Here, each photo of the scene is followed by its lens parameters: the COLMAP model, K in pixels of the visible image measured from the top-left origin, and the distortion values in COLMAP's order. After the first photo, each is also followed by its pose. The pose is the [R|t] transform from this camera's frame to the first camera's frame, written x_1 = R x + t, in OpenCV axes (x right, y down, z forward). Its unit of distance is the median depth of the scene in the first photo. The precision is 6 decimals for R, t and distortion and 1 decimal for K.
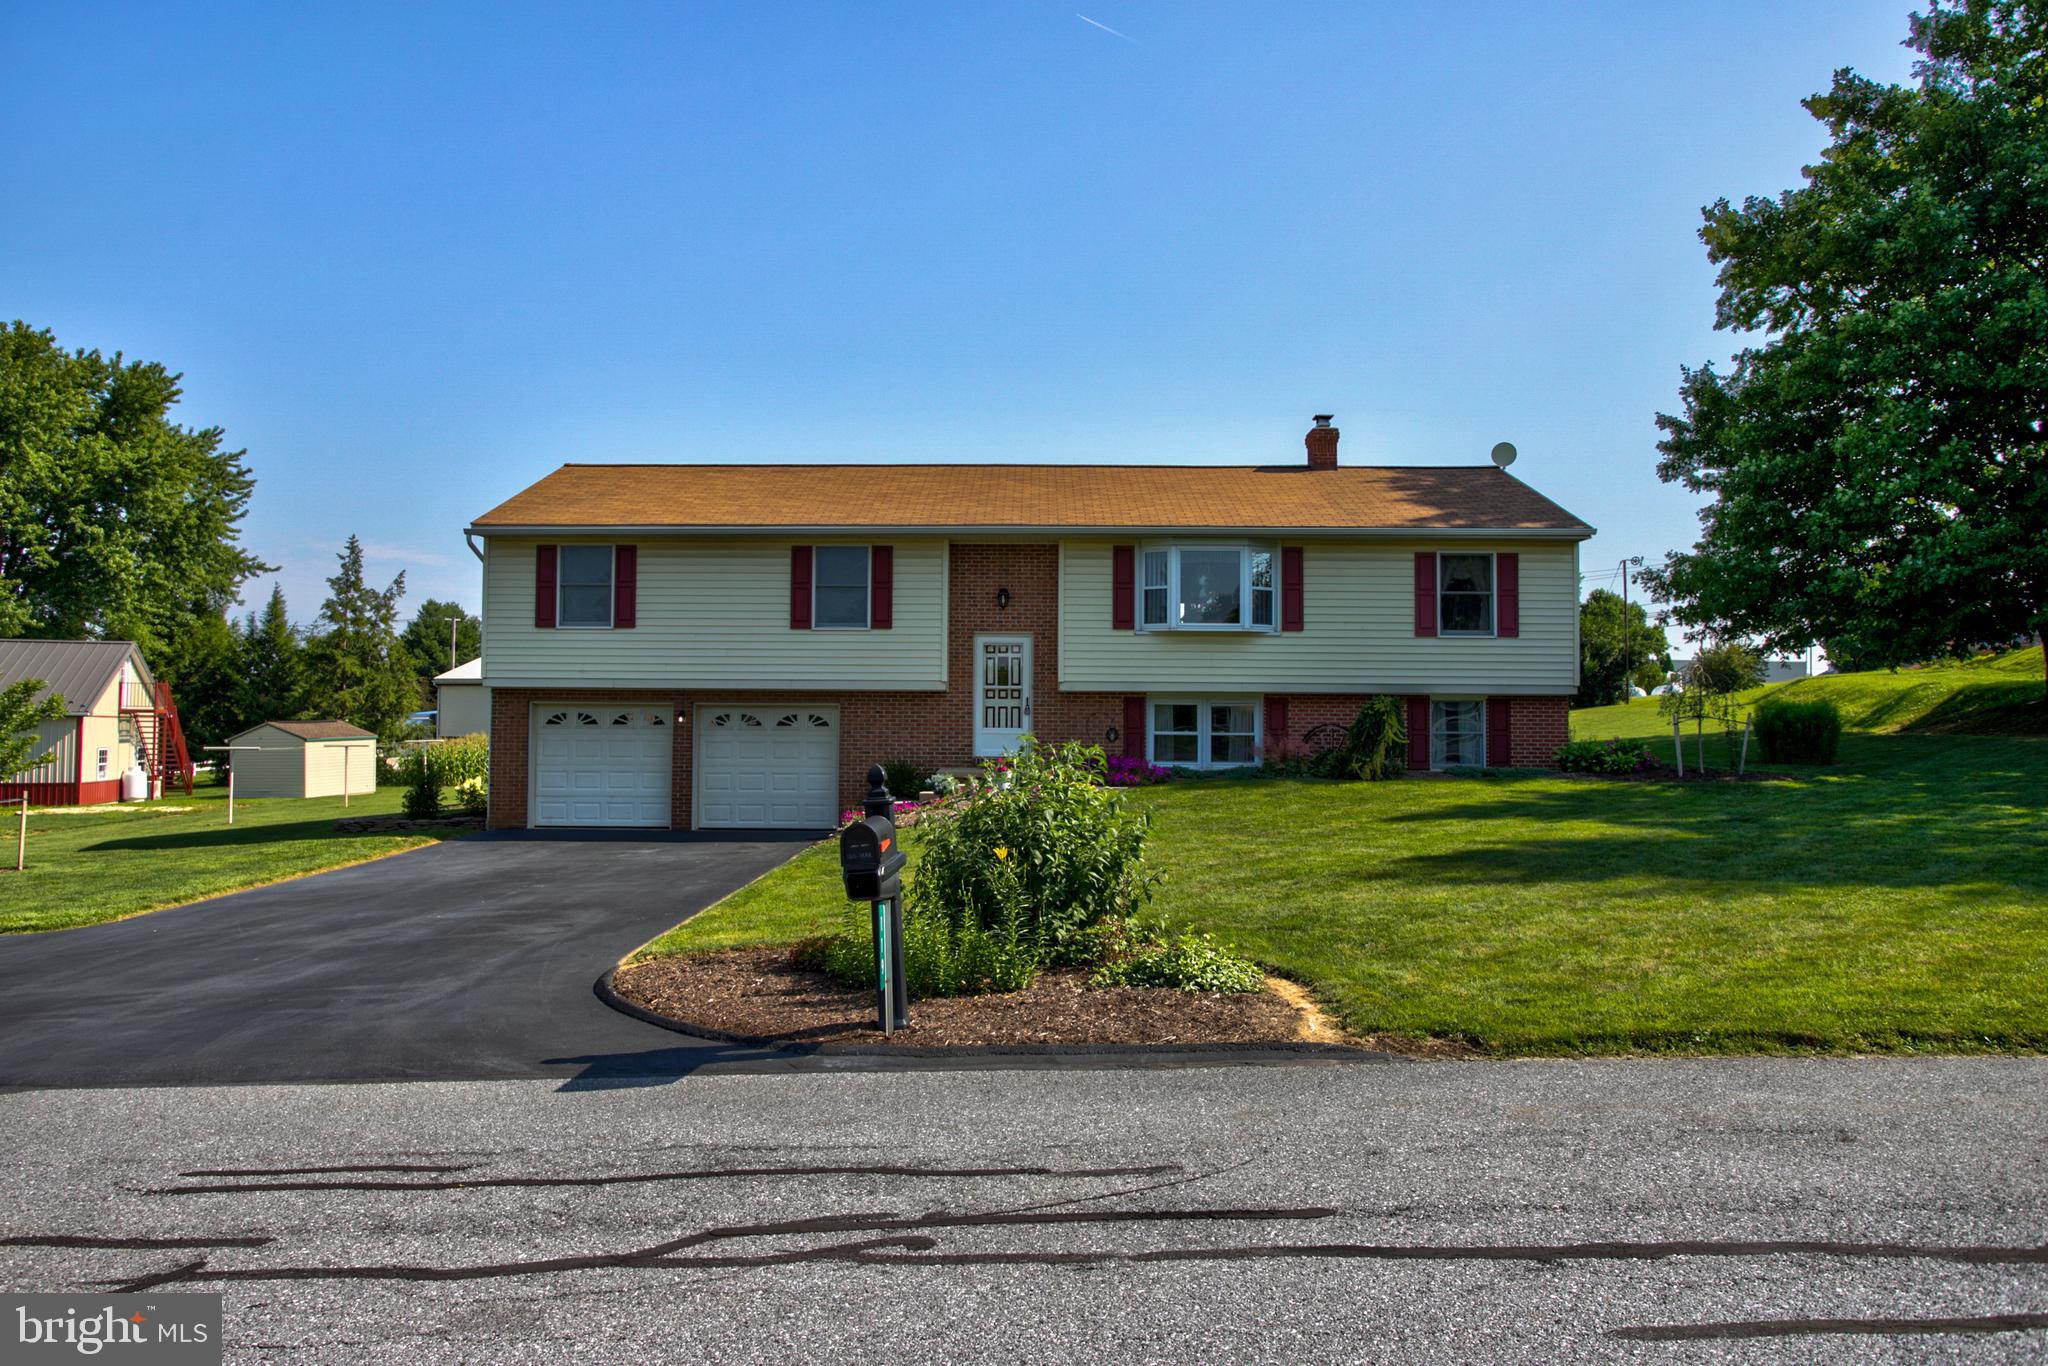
lens RADIAL K [[1304.4, 0, 1024.0], [0, 1304.4, 683.0], [0, 0, 1]] dist [0.003826, 0.000988]
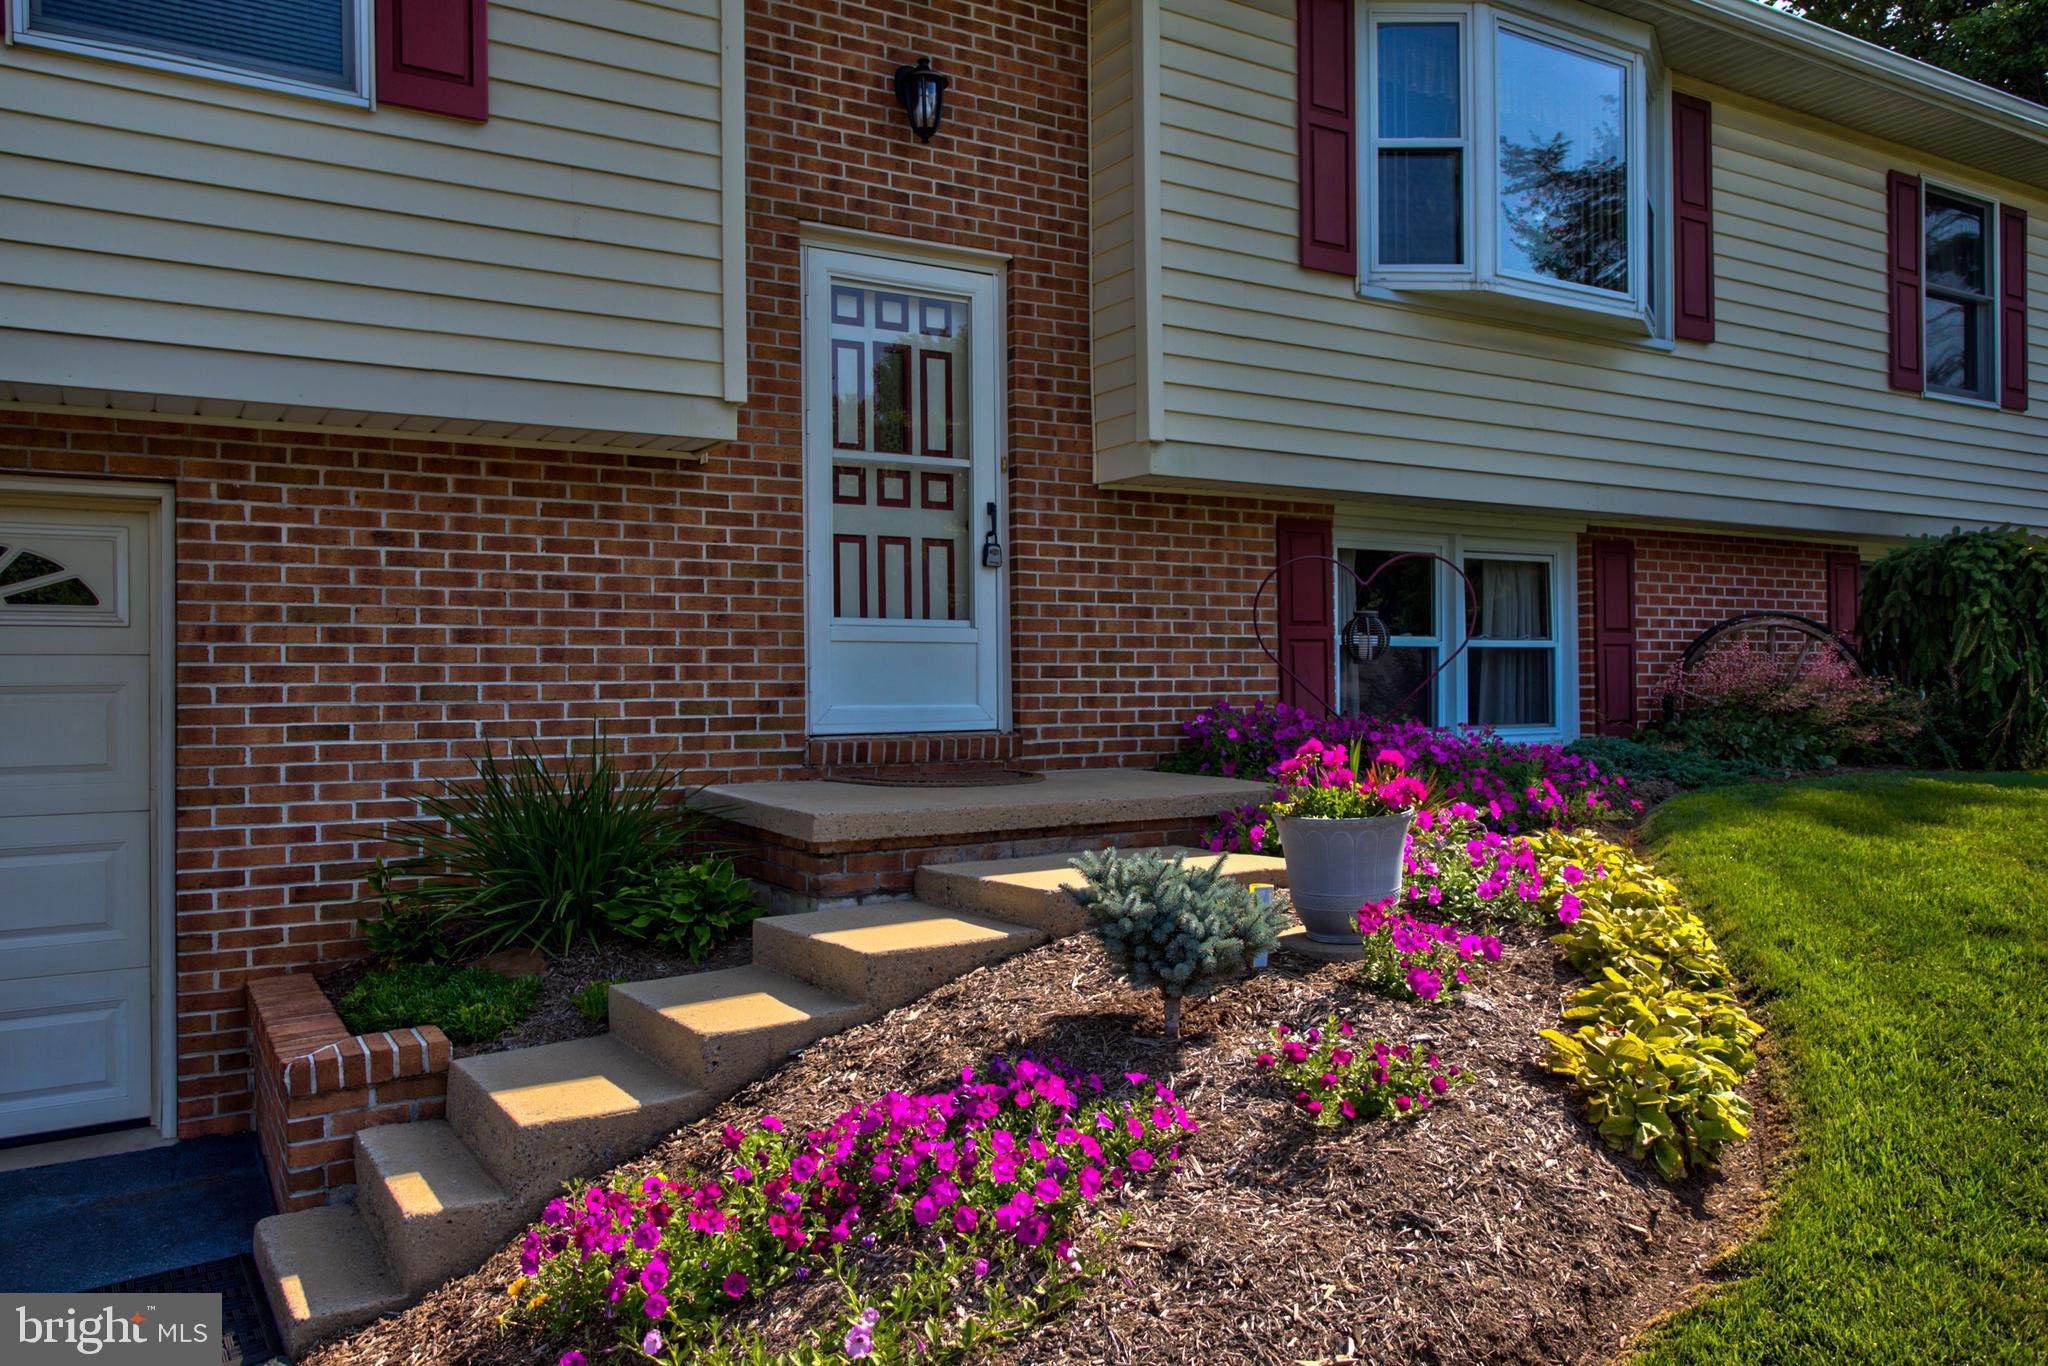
lens RADIAL K [[1547.0, 0, 1024.0], [0, 1547.0, 683.0], [0, 0, 1]] dist [0.001565, 0.001807]
pose [[0.837831, -0.012228, 0.545792, -0.161950], [-0.005315, 0.999519, 0.030552, 0.037566], [-0.545903, -0.028498, 0.837363, 0.738017]]
